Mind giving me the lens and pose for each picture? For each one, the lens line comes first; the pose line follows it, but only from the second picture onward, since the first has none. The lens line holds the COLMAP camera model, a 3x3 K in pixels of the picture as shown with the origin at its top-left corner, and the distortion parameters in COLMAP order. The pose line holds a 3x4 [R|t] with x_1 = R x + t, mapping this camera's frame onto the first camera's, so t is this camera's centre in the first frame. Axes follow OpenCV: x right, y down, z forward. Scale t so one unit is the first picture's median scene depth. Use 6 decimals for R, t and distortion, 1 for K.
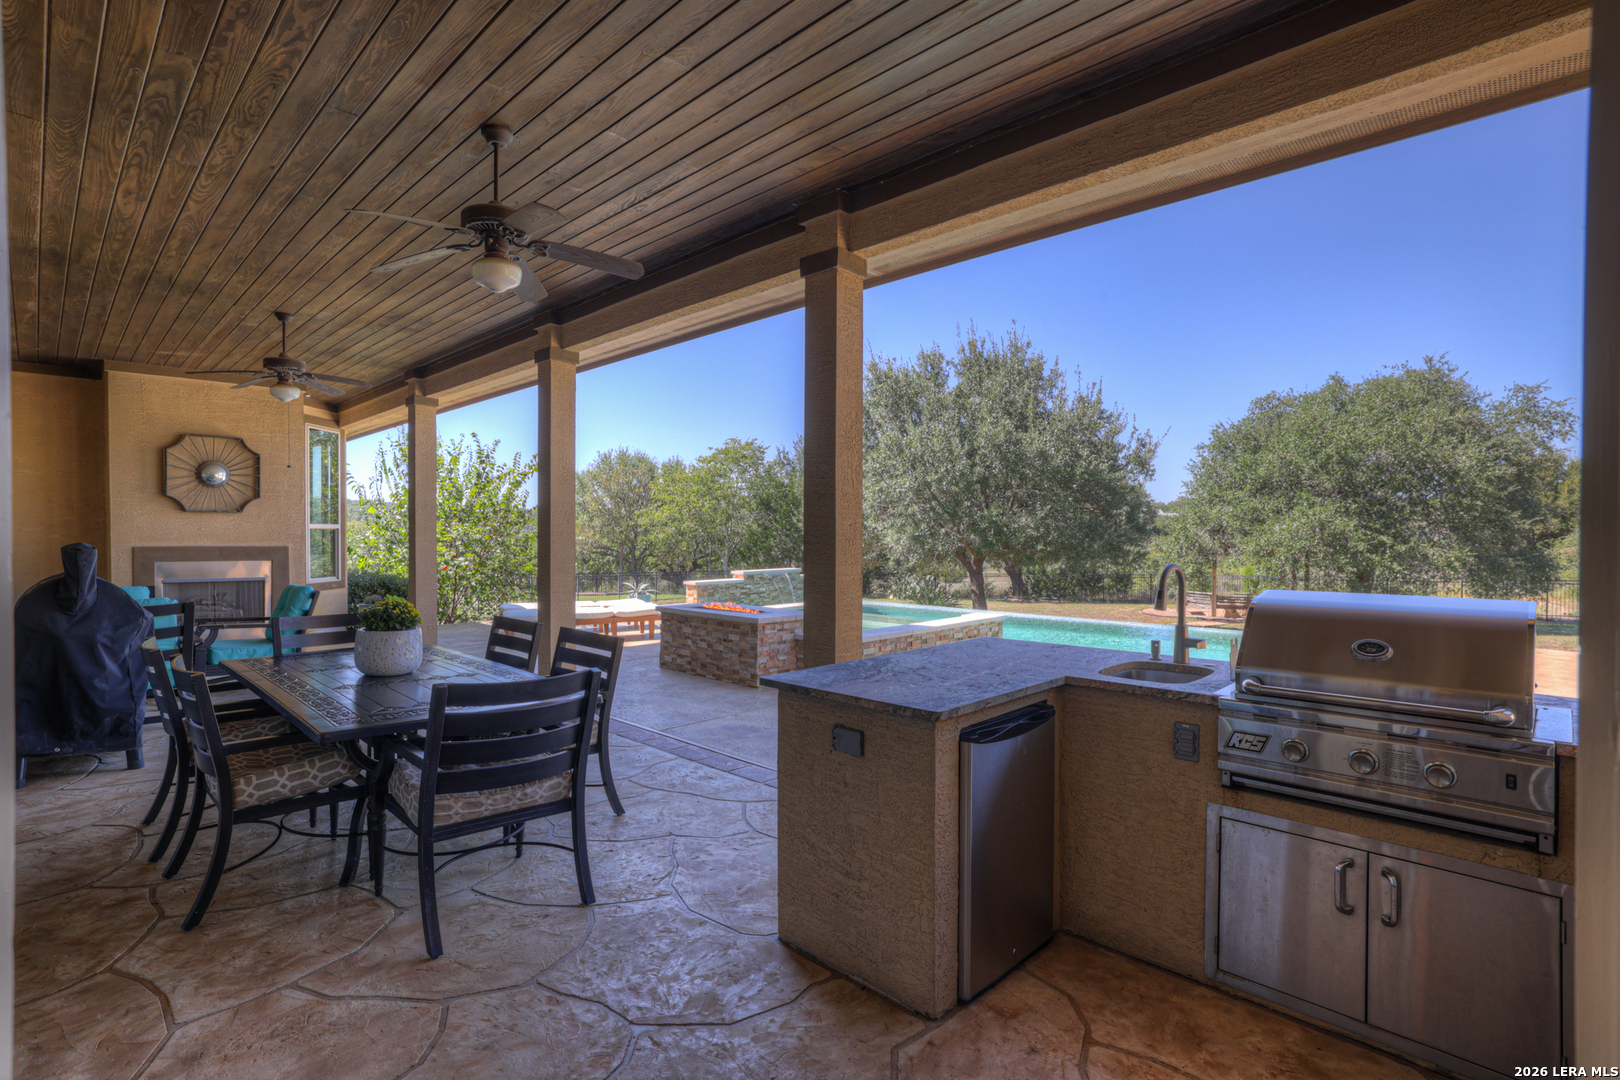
lens RADIAL K [[760.7, 0, 819.4], [0, 760.7, 535.0], [0, 0, 1]] dist [-0.006927, -0.000027]
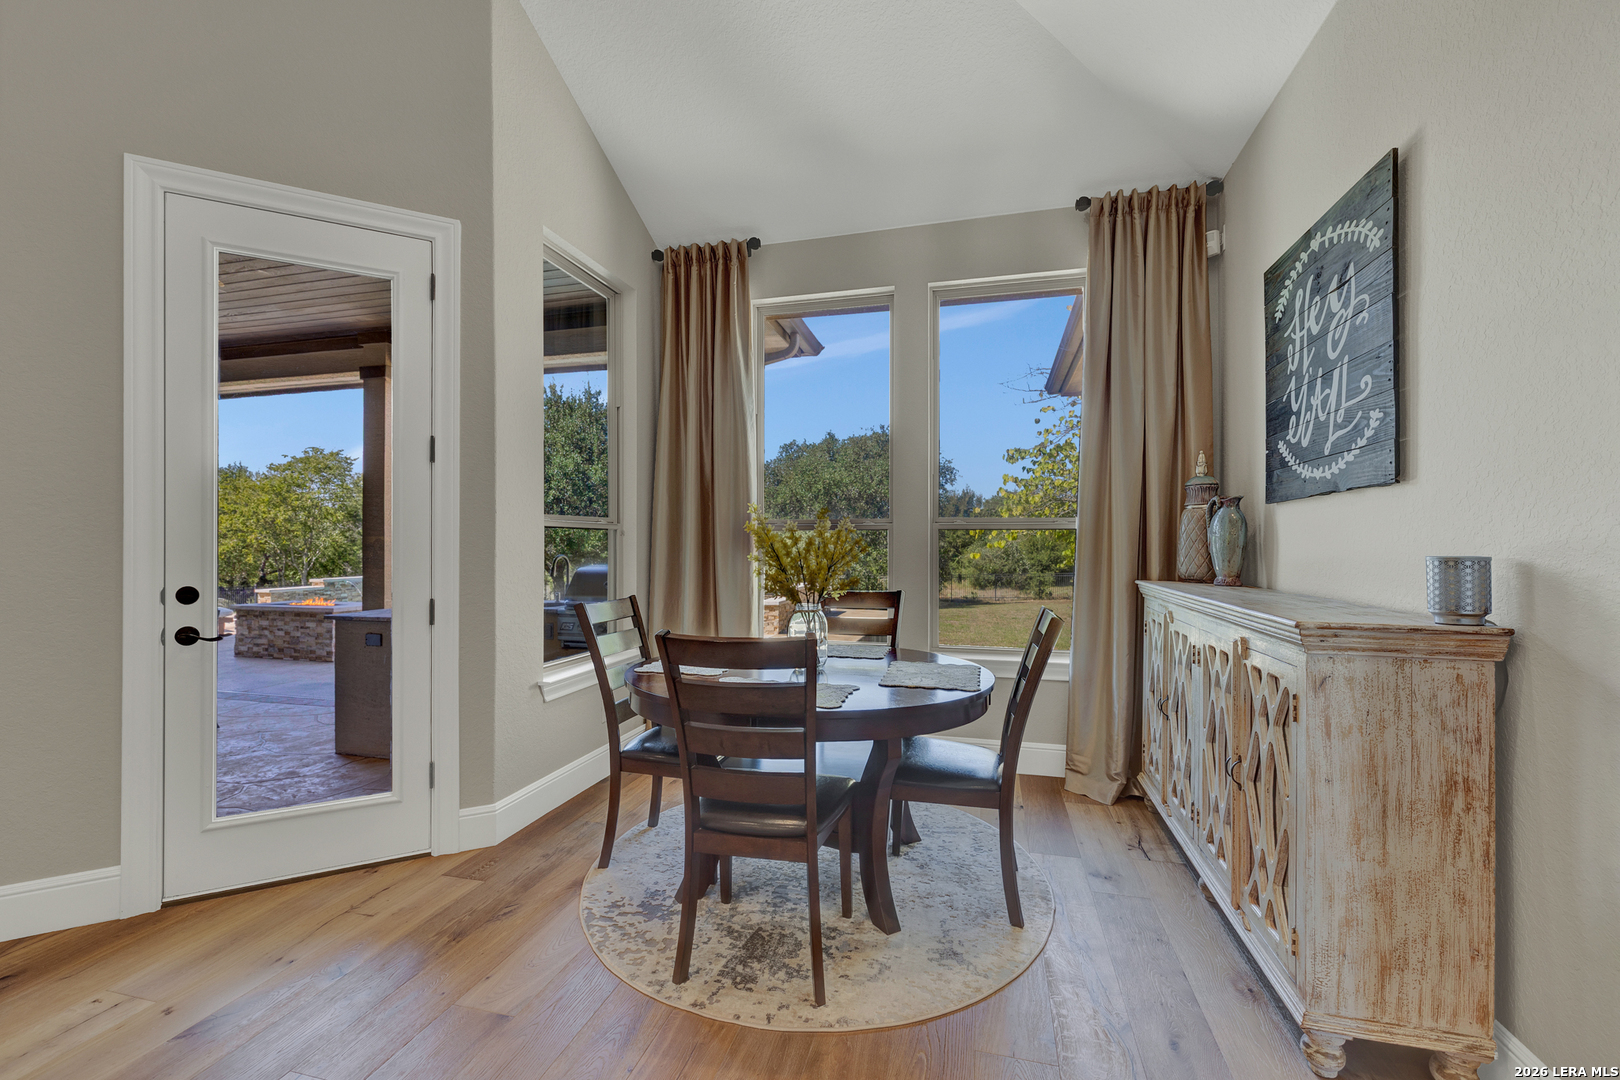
lens RADIAL K [[692.8, 0, 797.3], [0, 692.8, 540.9], [0, 0, 1]] dist [0.000006, 0.001251]
pose [[0.879820, 0.000575, 0.475307, 0.024931], [0.003816, 0.999958, -0.008273, 0.003868], [-0.475292, 0.009093, 0.879781, -0.193264]]
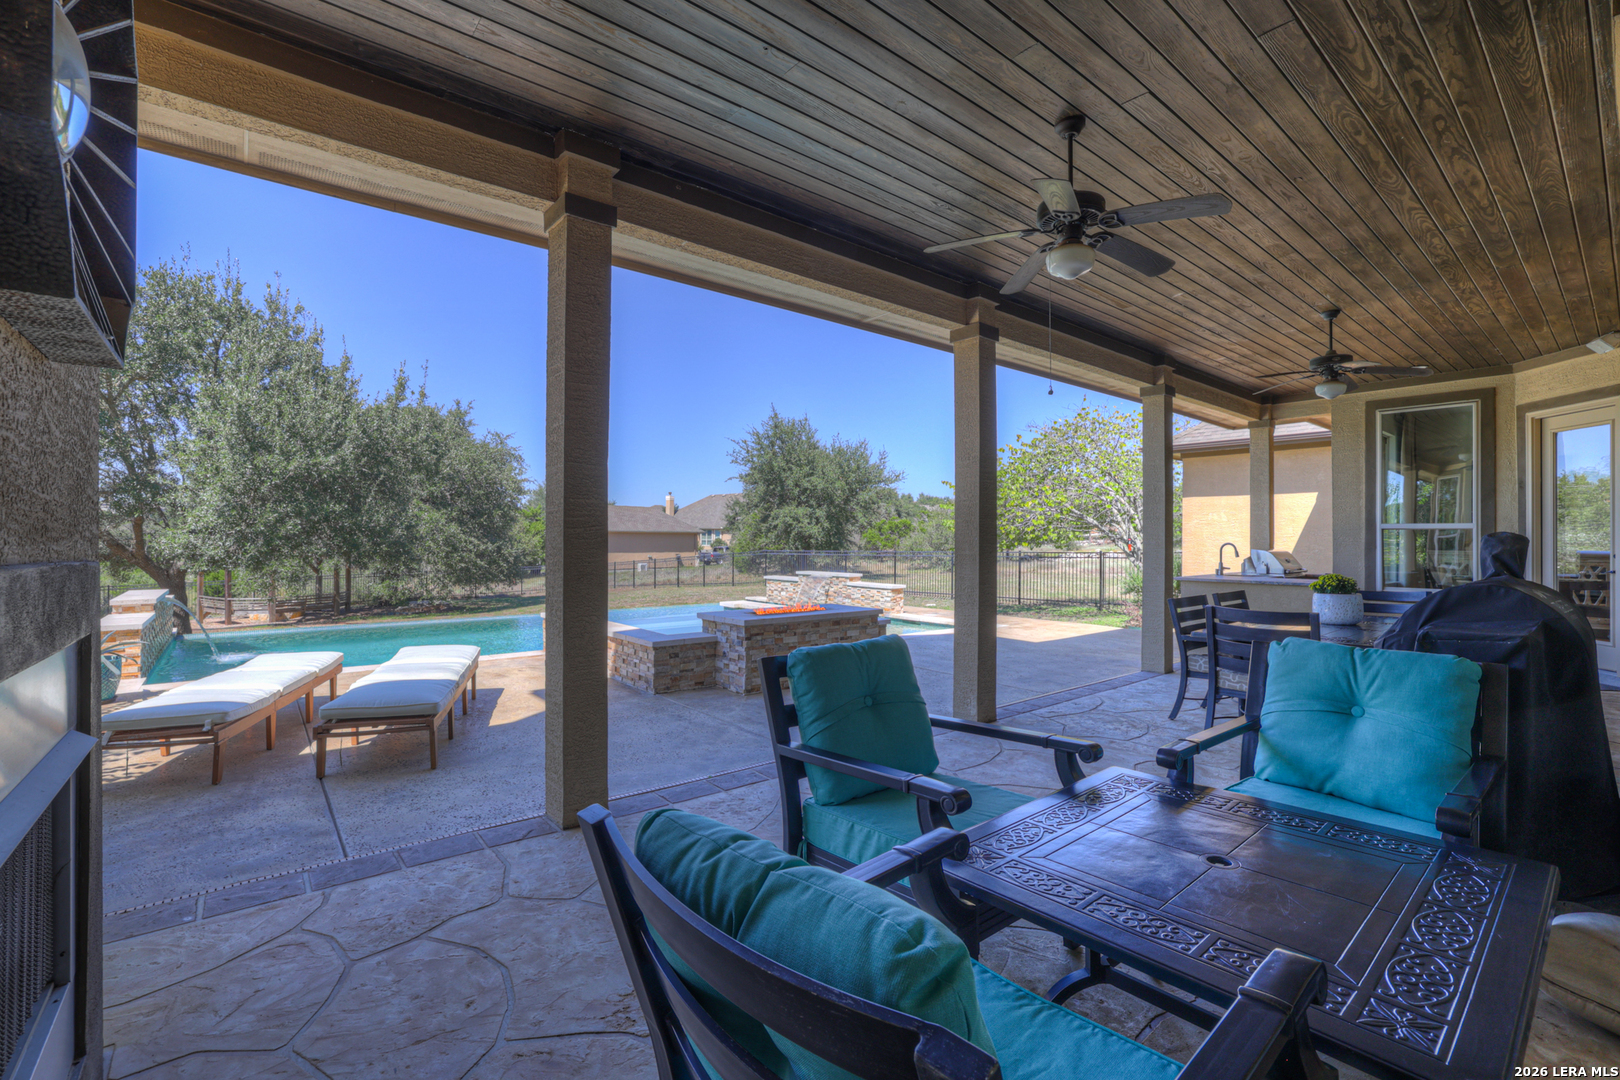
lens RADIAL K [[692.8, 0, 807.2], [0, 692.8, 538.5], [0, 0, 1]] dist [0.000006, 0.001251]
pose [[0.131785, -0.000556, 0.991278, -0.701302], [0.001304, 0.999999, 0.000388, 0.005123], [-0.991278, 0.001241, 0.131785, 0.632254]]
